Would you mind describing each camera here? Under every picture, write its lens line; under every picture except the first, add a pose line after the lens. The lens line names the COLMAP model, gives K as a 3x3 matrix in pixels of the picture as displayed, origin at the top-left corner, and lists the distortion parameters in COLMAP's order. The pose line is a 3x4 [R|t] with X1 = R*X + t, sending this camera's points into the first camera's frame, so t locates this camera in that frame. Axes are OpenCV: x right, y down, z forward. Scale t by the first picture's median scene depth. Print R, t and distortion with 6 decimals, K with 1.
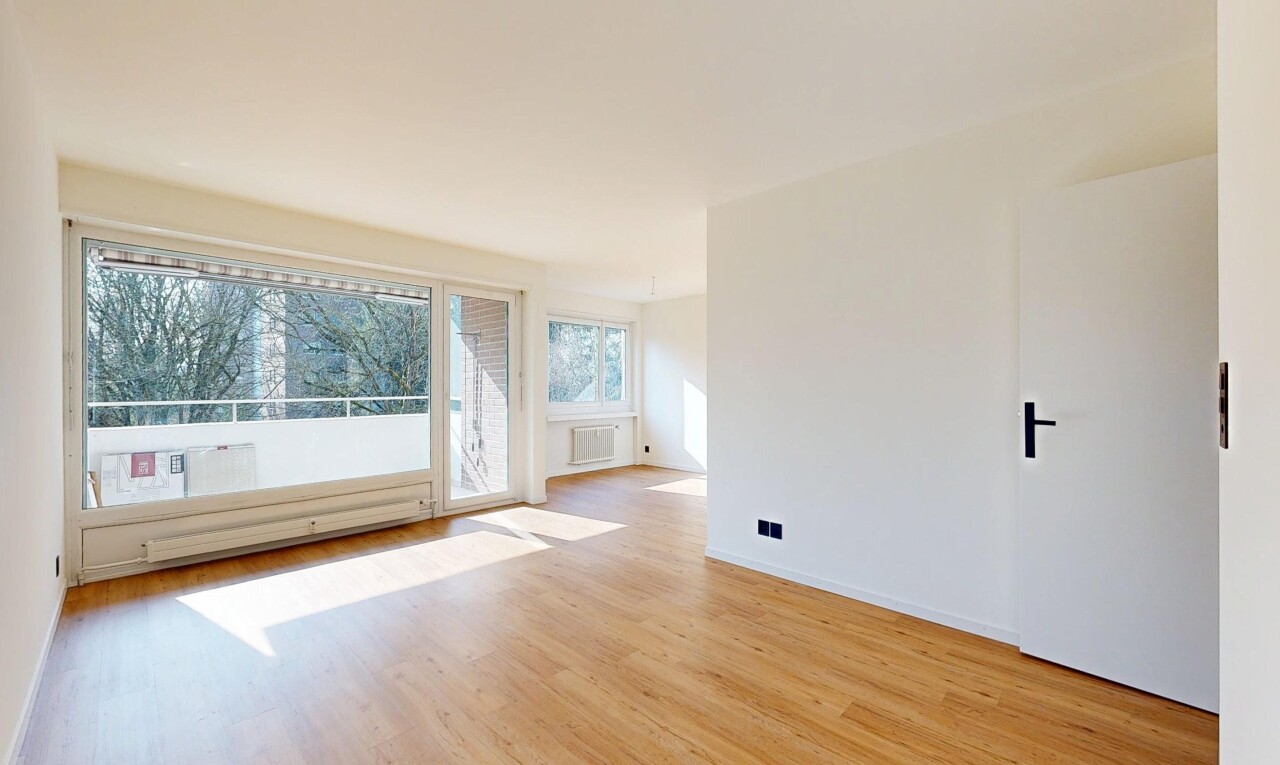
lens RADIAL K [[469.9, 0, 648.9], [0, 469.9, 381.7], [0, 0, 1]] dist [-0.000905, -0.000032]
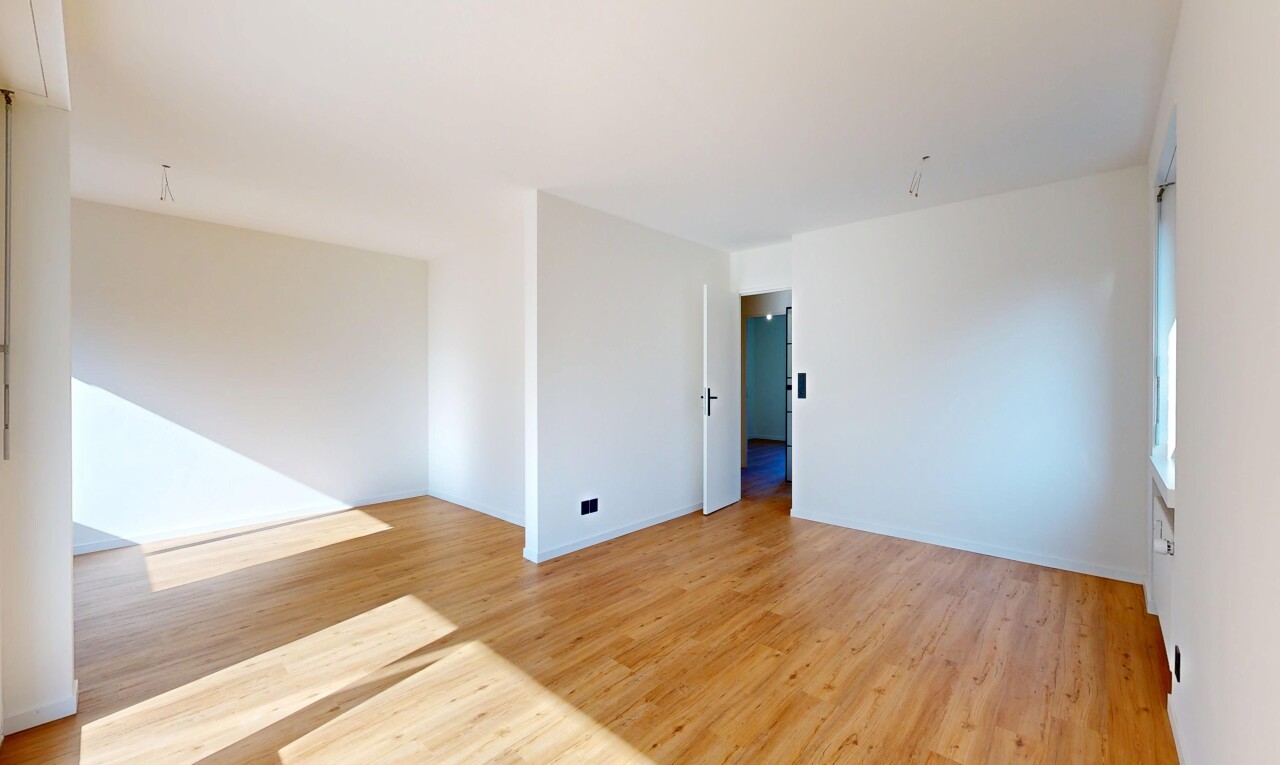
lens RADIAL K [[531.6, 0, 632.8], [0, 531.6, 383.4], [0, 0, 1]] dist [-0.001321, 0.000200]
pose [[-0.010794, -0.007801, 0.999911, -1.000217], [-0.006987, 0.999946, 0.007725, 0.004185], [-0.999917, -0.006903, -0.010848, 0.884118]]
